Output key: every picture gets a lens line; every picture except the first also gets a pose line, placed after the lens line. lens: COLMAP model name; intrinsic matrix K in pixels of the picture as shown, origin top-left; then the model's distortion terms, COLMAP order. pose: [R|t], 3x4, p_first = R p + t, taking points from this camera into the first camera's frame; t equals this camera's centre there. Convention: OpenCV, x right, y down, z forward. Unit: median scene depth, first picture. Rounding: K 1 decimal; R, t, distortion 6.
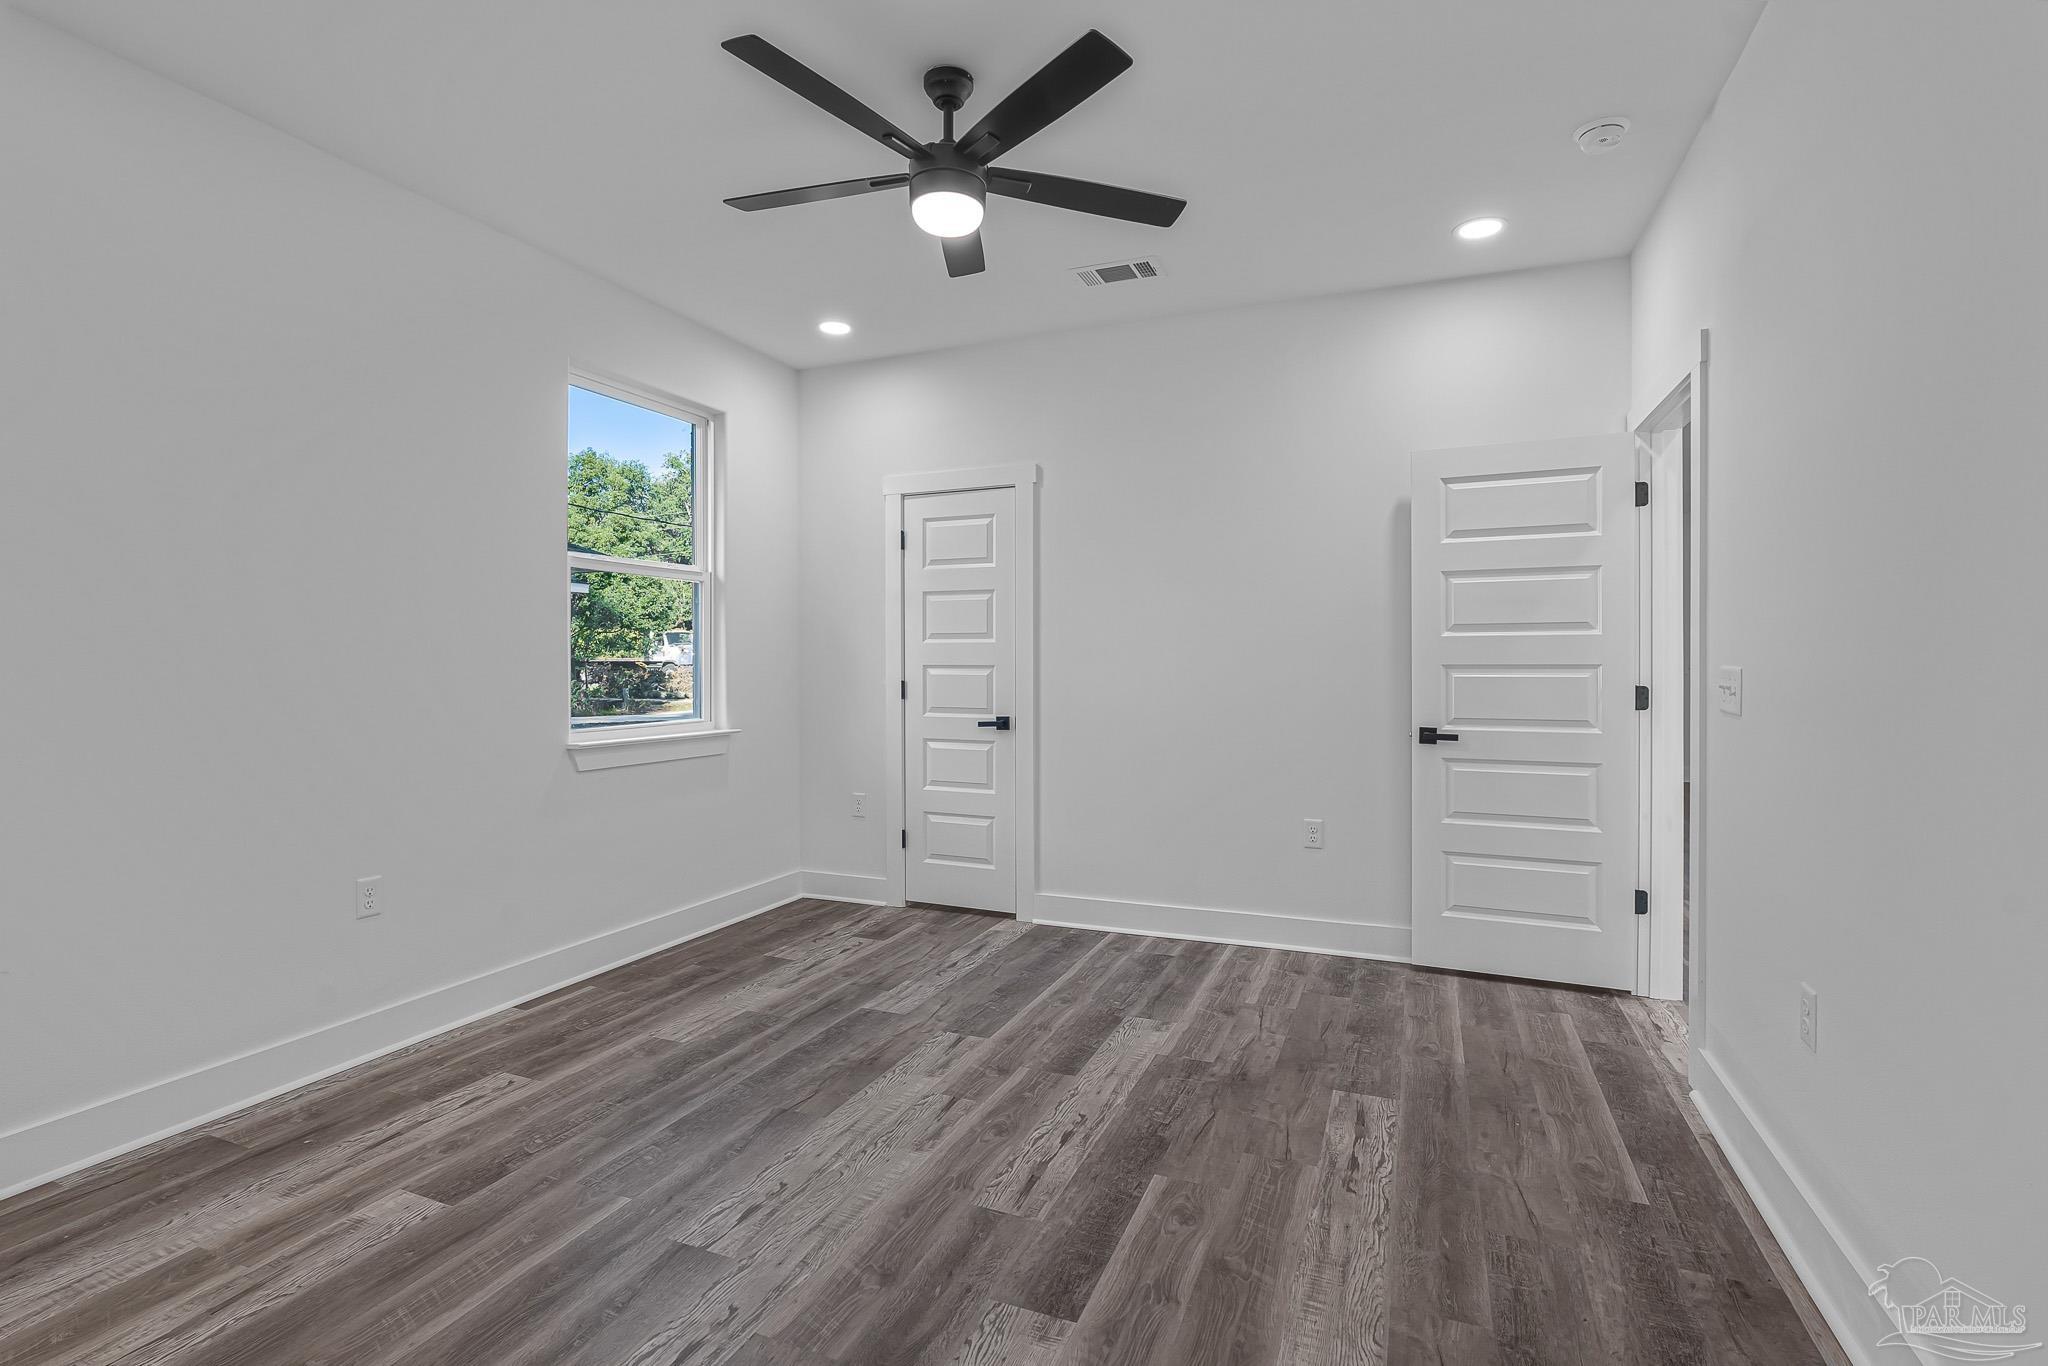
lens RADIAL K [[944.3, 0, 1035.5], [0, 944.3, 662.8], [0, 0, 1]] dist [-0.021387, 0.005567]
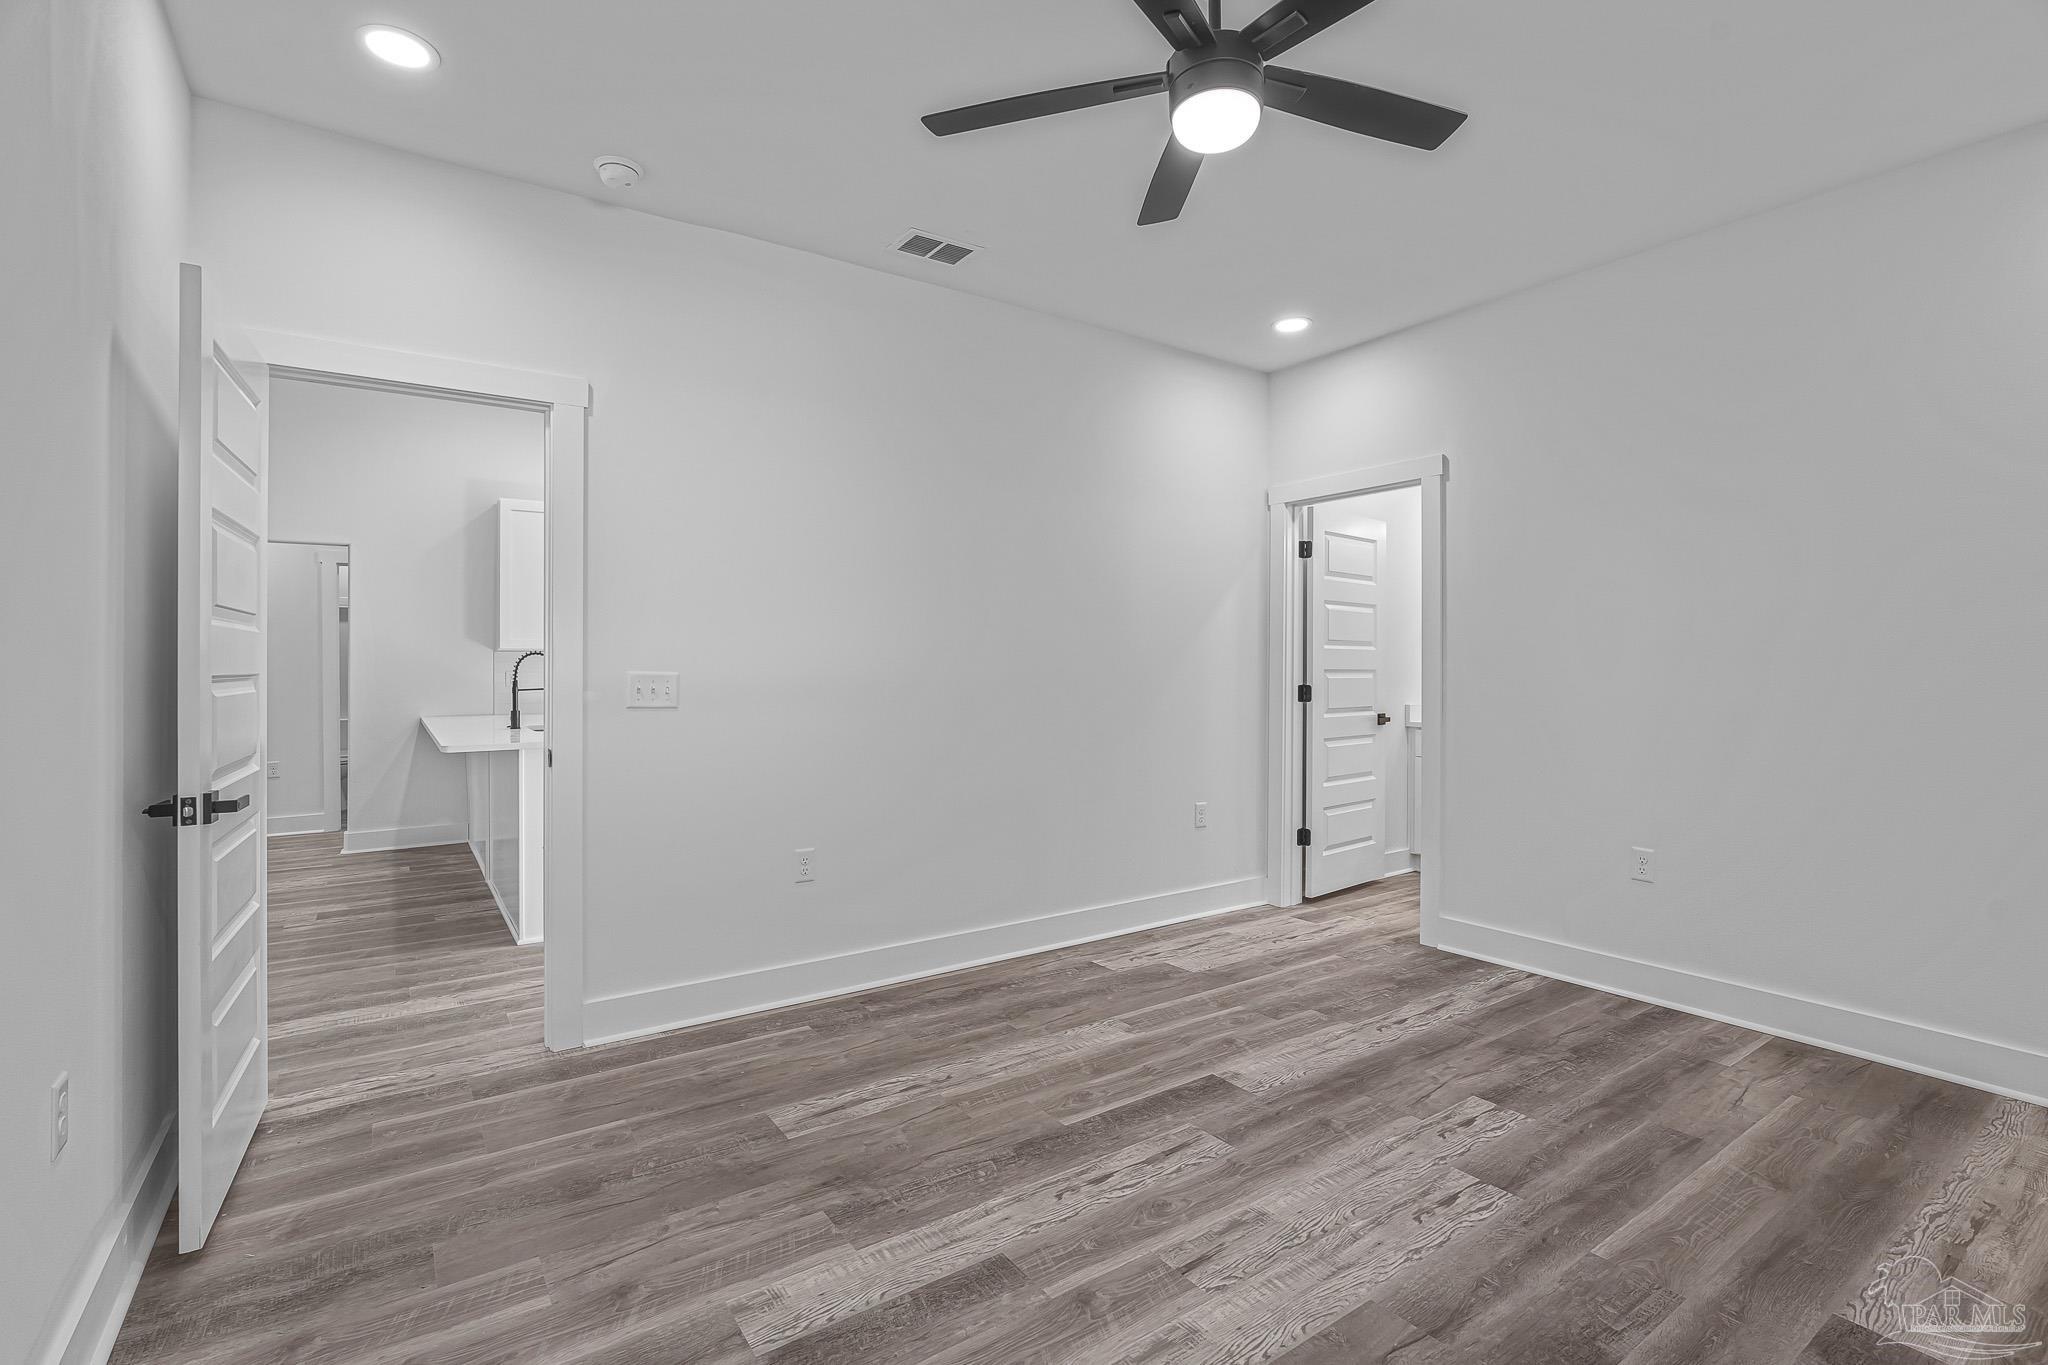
lens RADIAL K [[944.3, 0, 1017.4], [0, 944.3, 685.2], [0, 0, 1]] dist [-0.021387, 0.005567]
pose [[-0.834527, -0.007144, 0.550921, -0.389398], [0.004224, 0.999804, 0.019363, -0.001448], [-0.550952, 0.018486, -0.834332, 1.737105]]
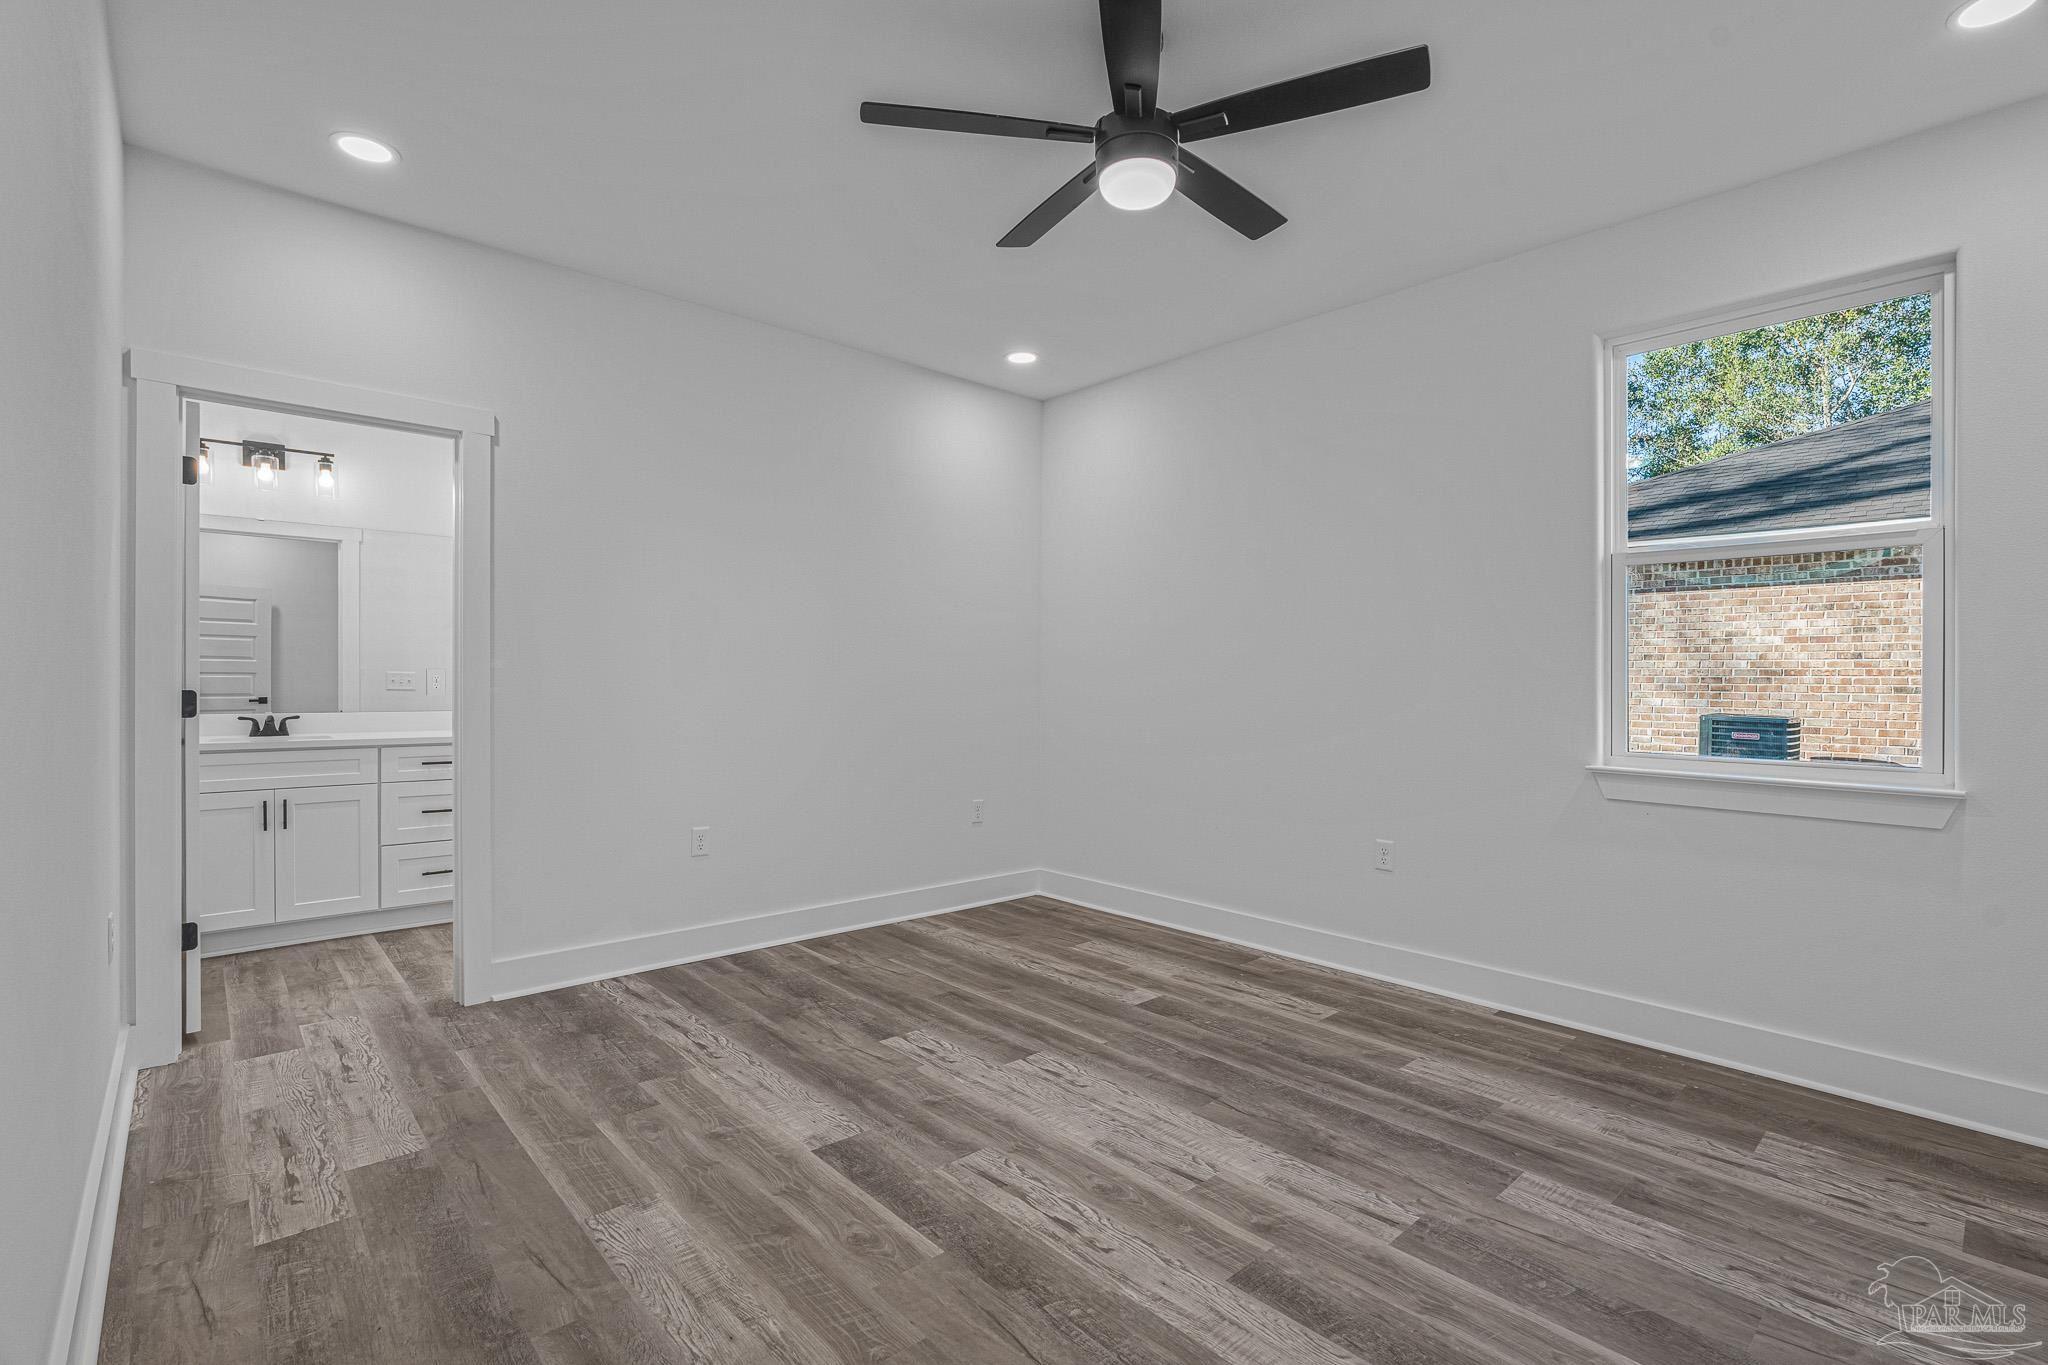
lens RADIAL K [[944.3, 0, 1026.6], [0, 944.3, 685.4], [0, 0, 1]] dist [-0.021387, 0.005567]
pose [[-0.430267, -0.000104, -0.902702, 0.776625], [-0.009949, 0.999940, 0.004627, 0.016023], [0.902647, 0.010972, -0.430242, 1.273261]]
